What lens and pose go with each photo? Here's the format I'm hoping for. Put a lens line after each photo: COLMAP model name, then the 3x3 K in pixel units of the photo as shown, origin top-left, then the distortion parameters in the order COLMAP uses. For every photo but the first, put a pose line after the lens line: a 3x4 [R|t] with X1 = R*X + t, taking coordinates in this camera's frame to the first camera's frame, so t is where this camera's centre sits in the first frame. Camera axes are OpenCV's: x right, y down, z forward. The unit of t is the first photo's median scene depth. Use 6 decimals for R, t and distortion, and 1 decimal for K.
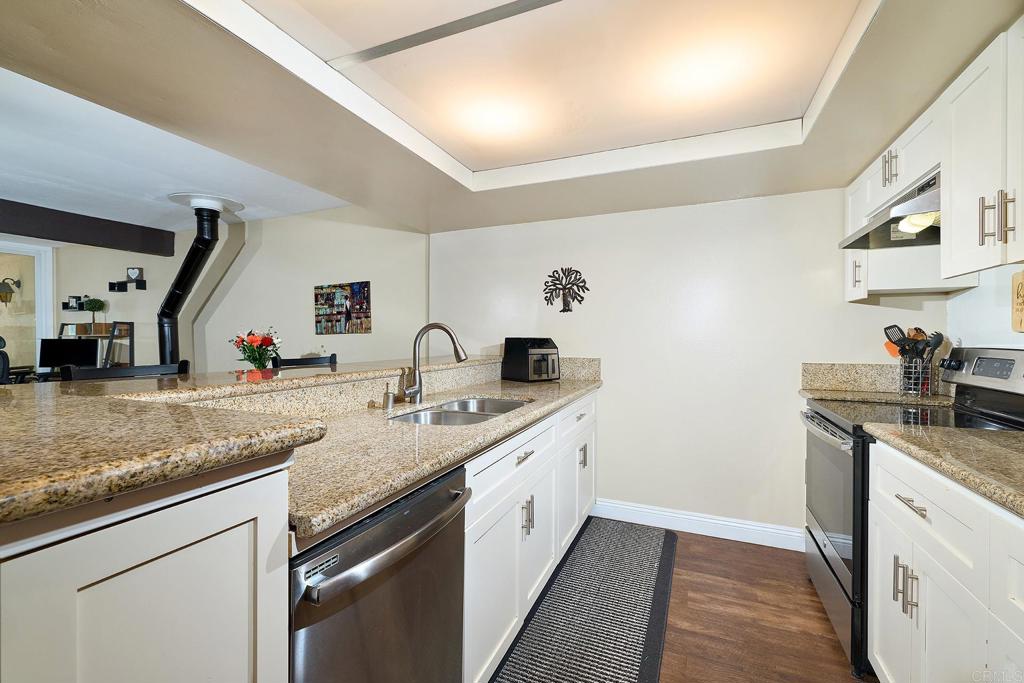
lens RADIAL K [[440.2, 0, 507.5], [0, 440.2, 341.5], [0, 0, 1]] dist [-0.001454, 0.000109]
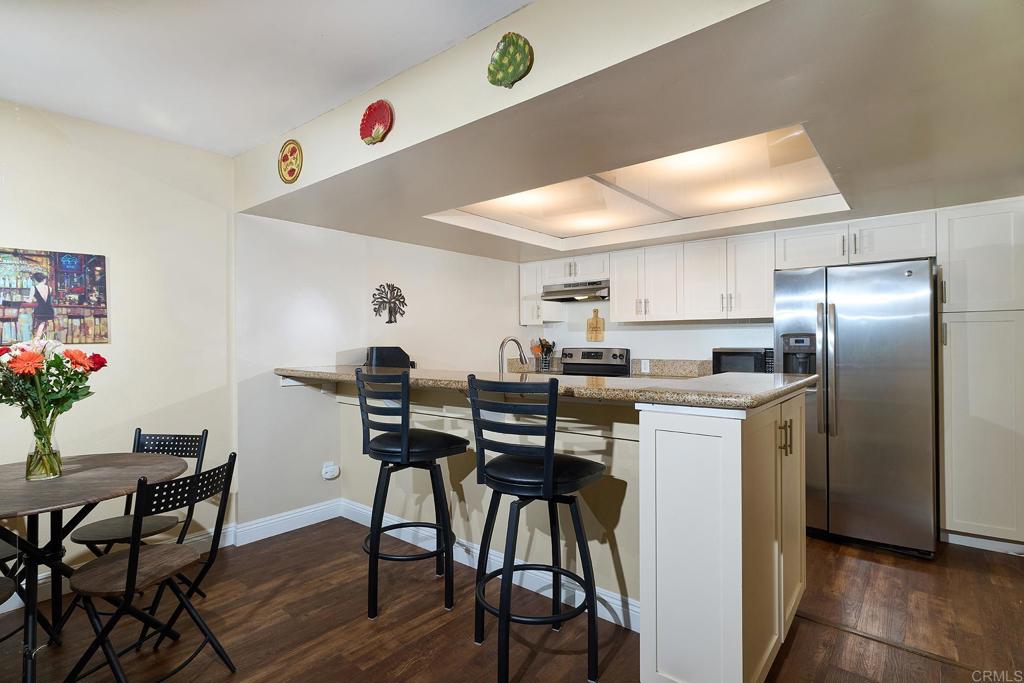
lens RADIAL K [[496.9, 0, 512.0], [0, 496.9, 341.5], [0, 0, 1]] dist [-0.000374, -0.000264]
pose [[0.275924, -0.004625, 0.961168, -1.064175], [0.015590, 0.999878, 0.000336, -0.017590], [-0.961053, 0.014892, 0.275963, 0.381361]]
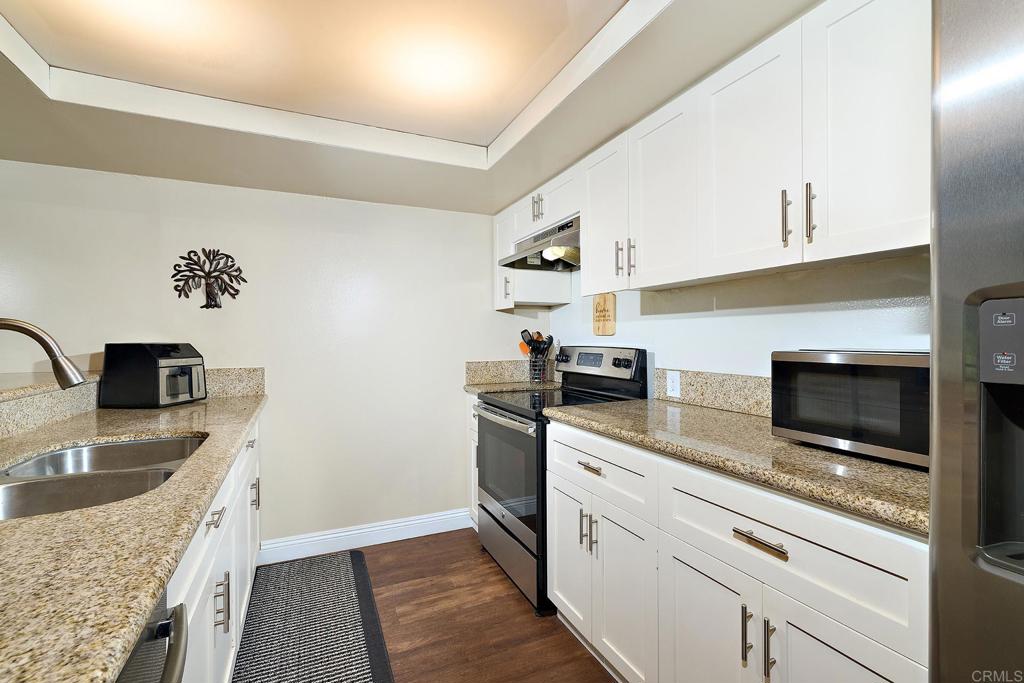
lens RADIAL K [[447.3, 0, 512.0], [0, 447.3, 341.5], [0, 0, 1]] dist [0.000827, 0.000111]
pose [[0.669069, -0.011174, 0.743117, -0.097404], [0.015217, 0.999883, 0.001335, -0.003836], [-0.743045, 0.010415, 0.669161, 0.117484]]
